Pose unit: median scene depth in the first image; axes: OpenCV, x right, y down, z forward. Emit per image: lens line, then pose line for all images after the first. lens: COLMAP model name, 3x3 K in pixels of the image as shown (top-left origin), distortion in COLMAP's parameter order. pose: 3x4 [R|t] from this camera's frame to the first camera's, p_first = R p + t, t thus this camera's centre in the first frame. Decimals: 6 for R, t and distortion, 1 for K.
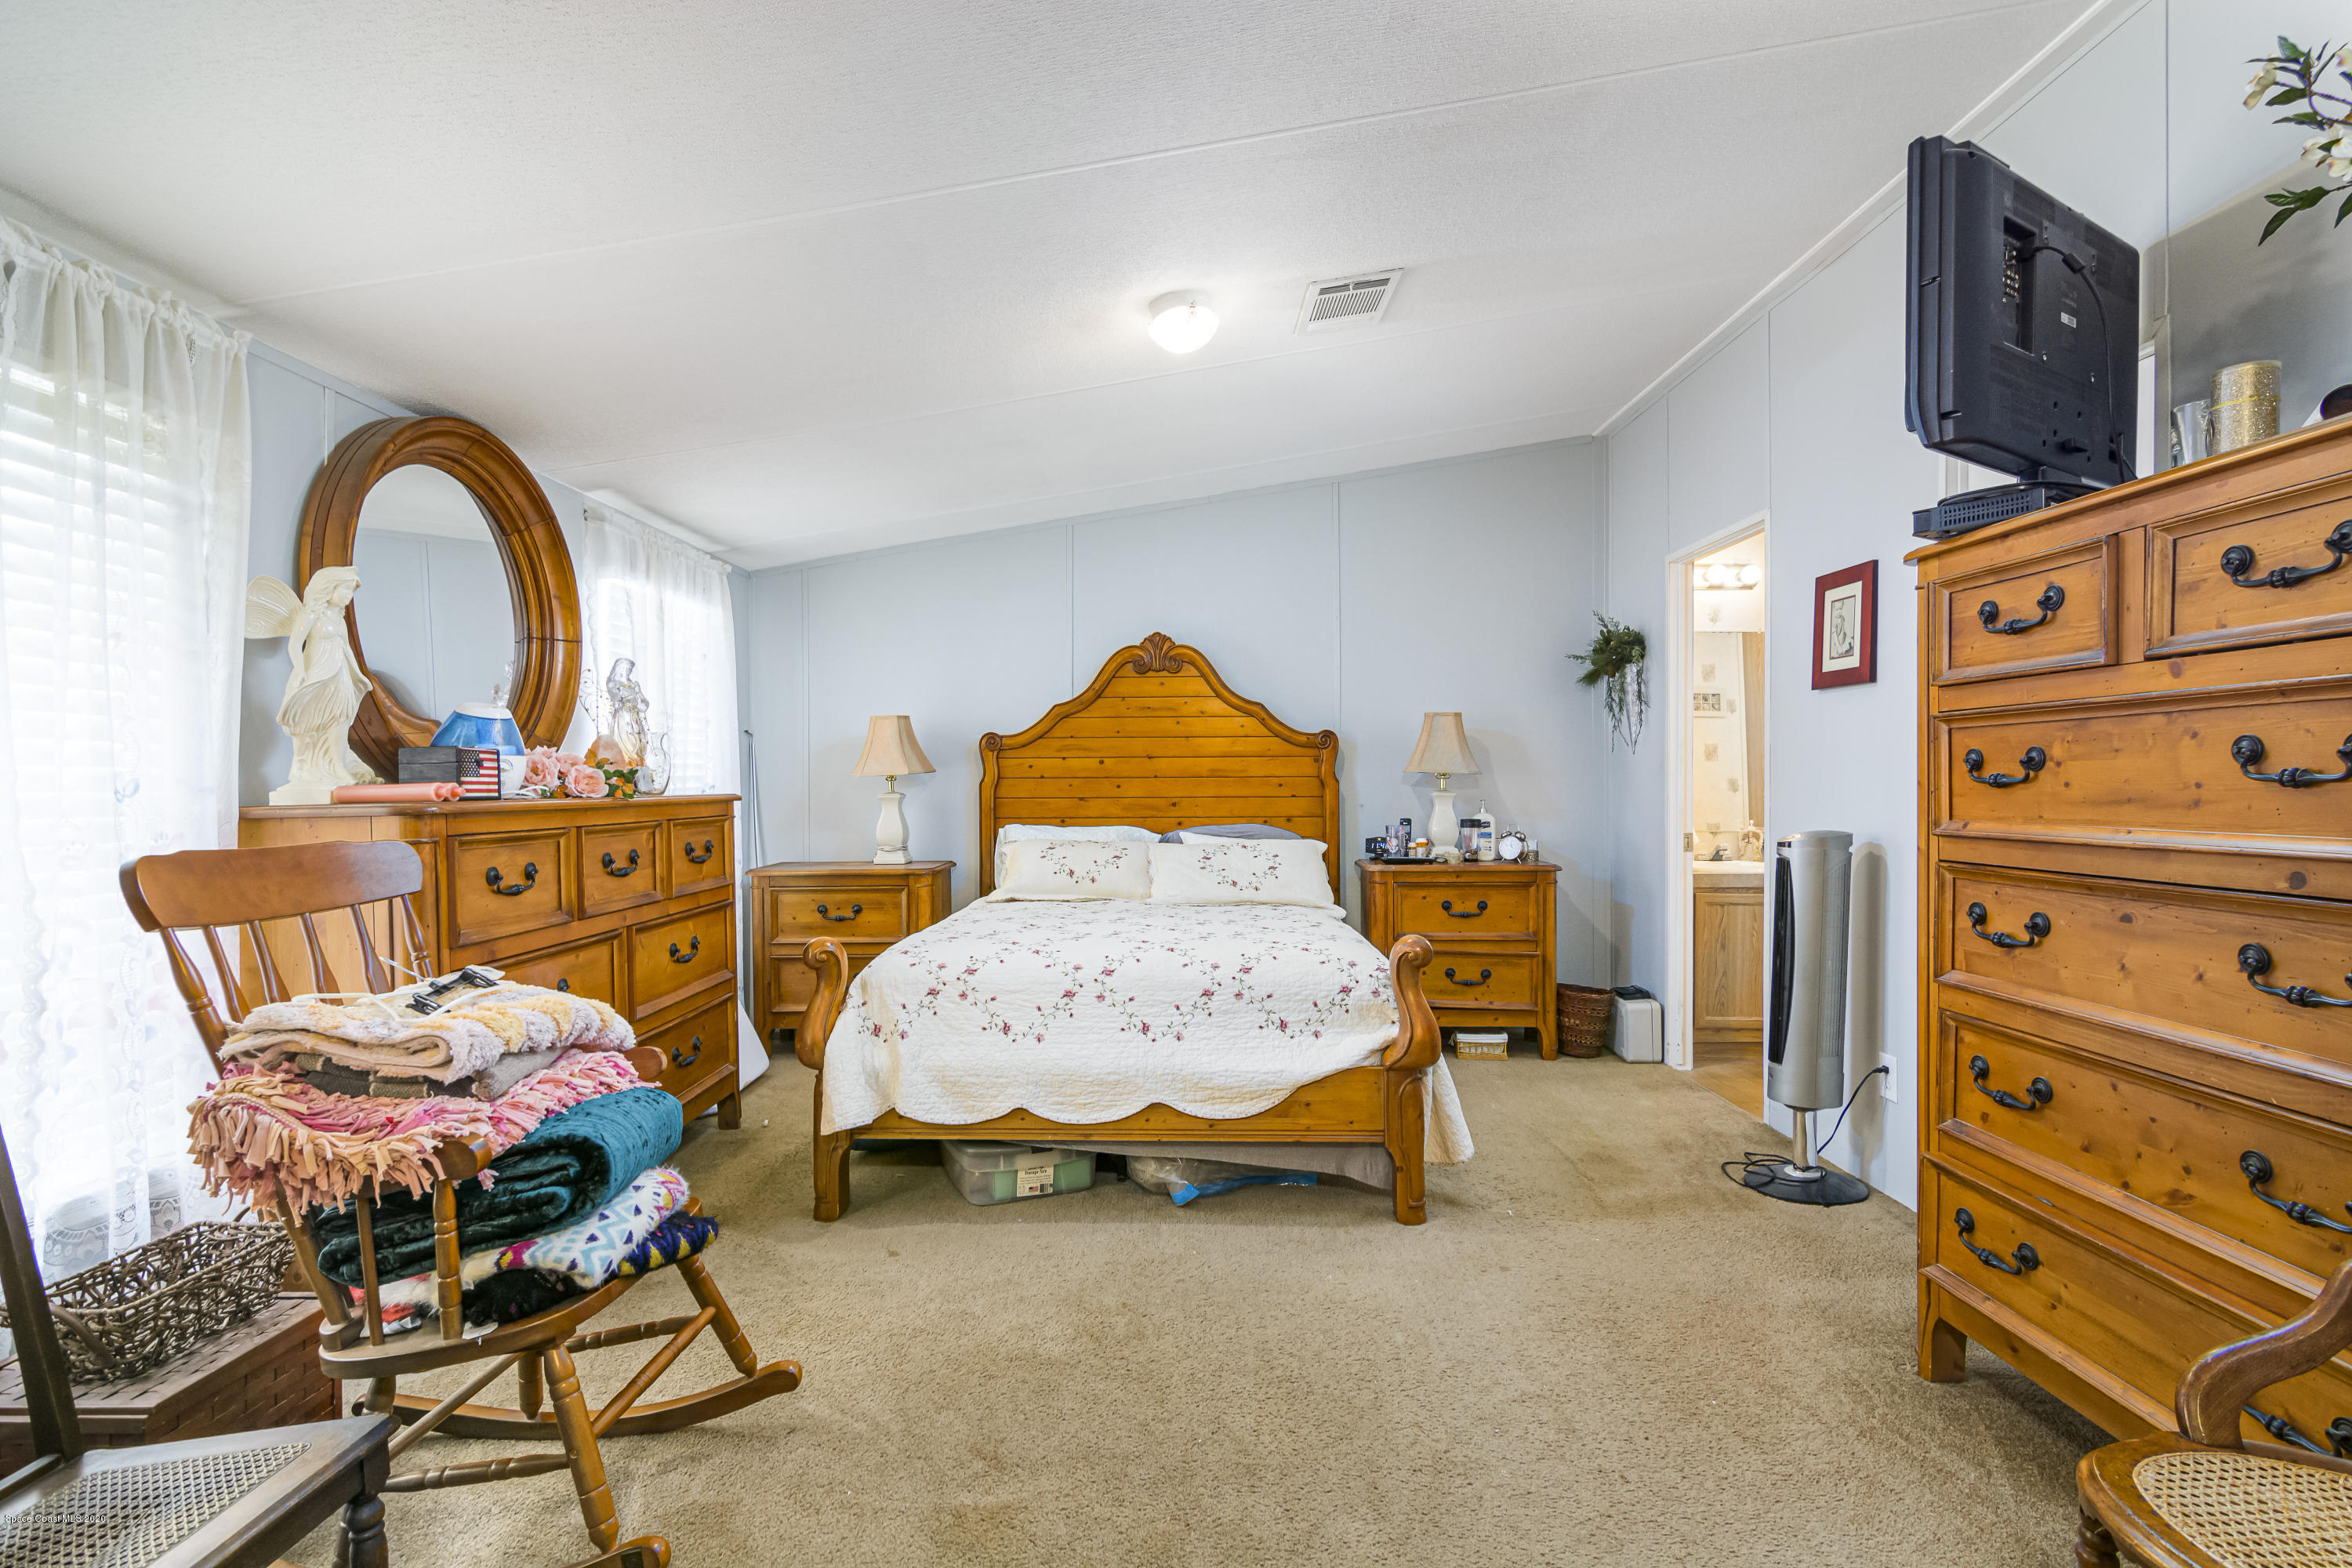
lens RADIAL K [[1121.1, 0, 1170.9], [0, 1121.1, 788.5], [0, 0, 1]] dist [-0.003297, -0.000275]
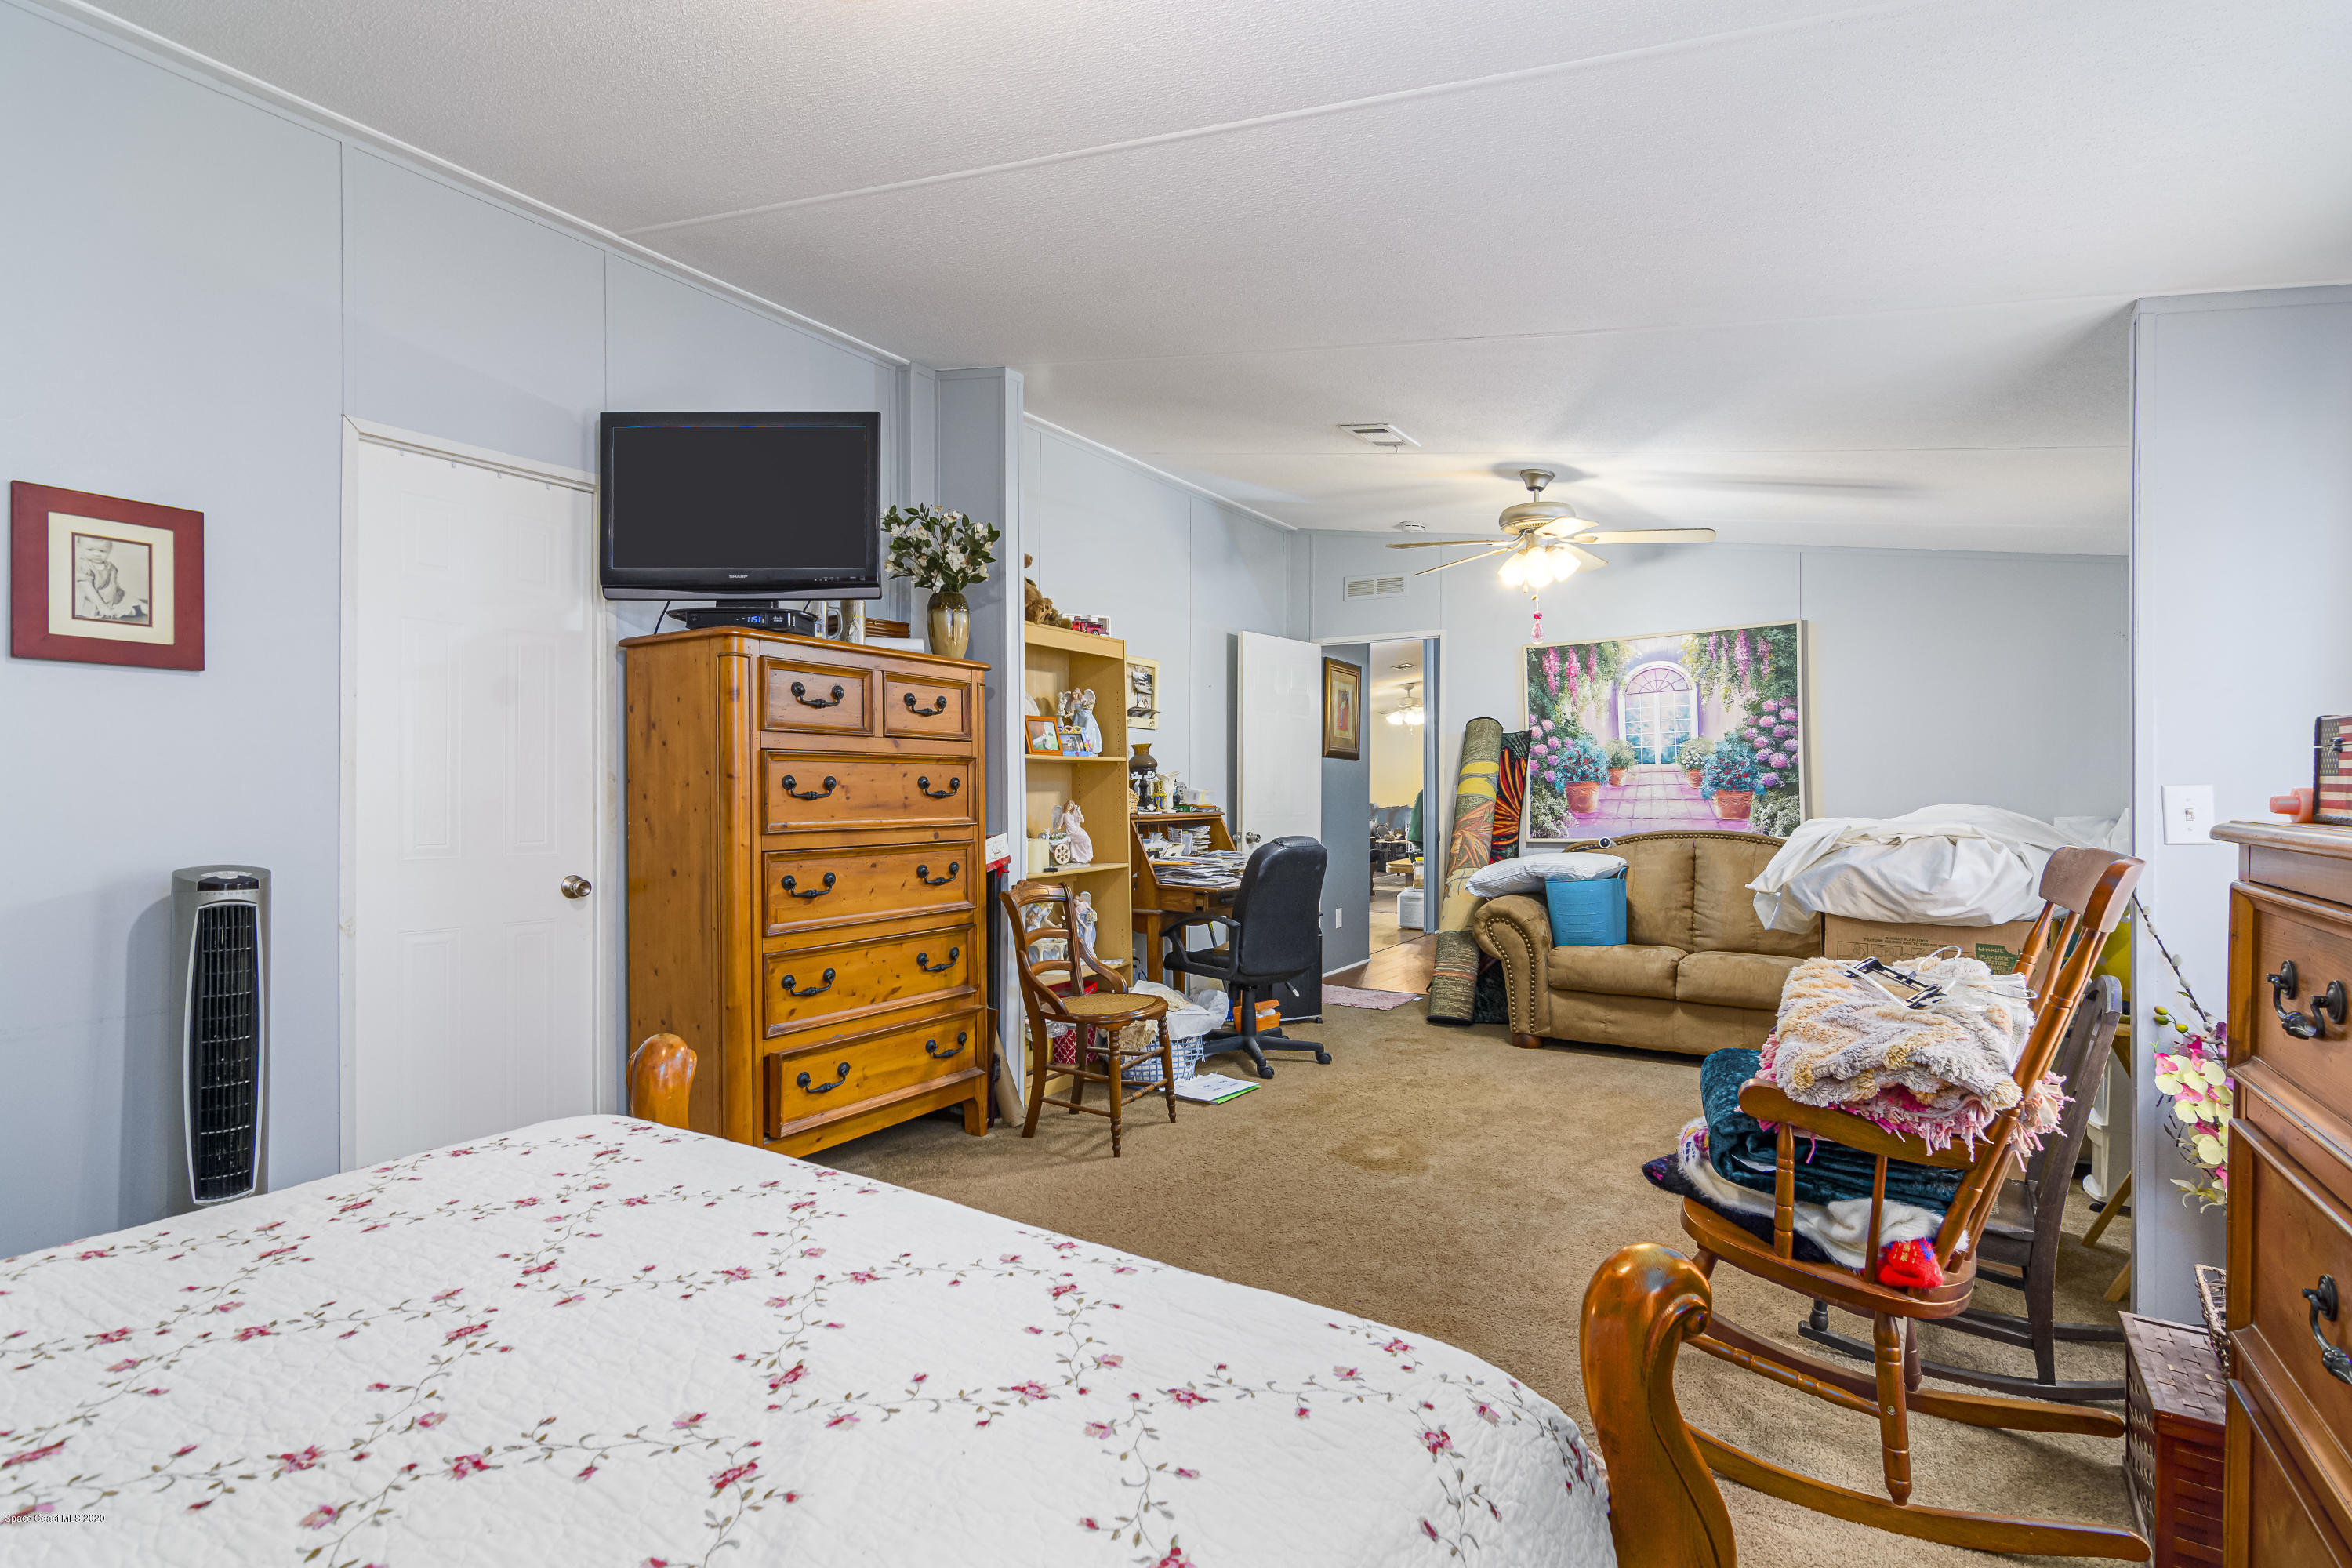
lens RADIAL K [[1121.1, 0, 1176.4], [0, 1121.1, 791.2], [0, 0, 1]] dist [-0.003297, -0.000275]
pose [[-0.850019, 0.002923, 0.526744, -0.543200], [0.006447, 0.999967, 0.004855, -0.017141], [-0.526712, 0.007523, -0.850010, 2.018459]]
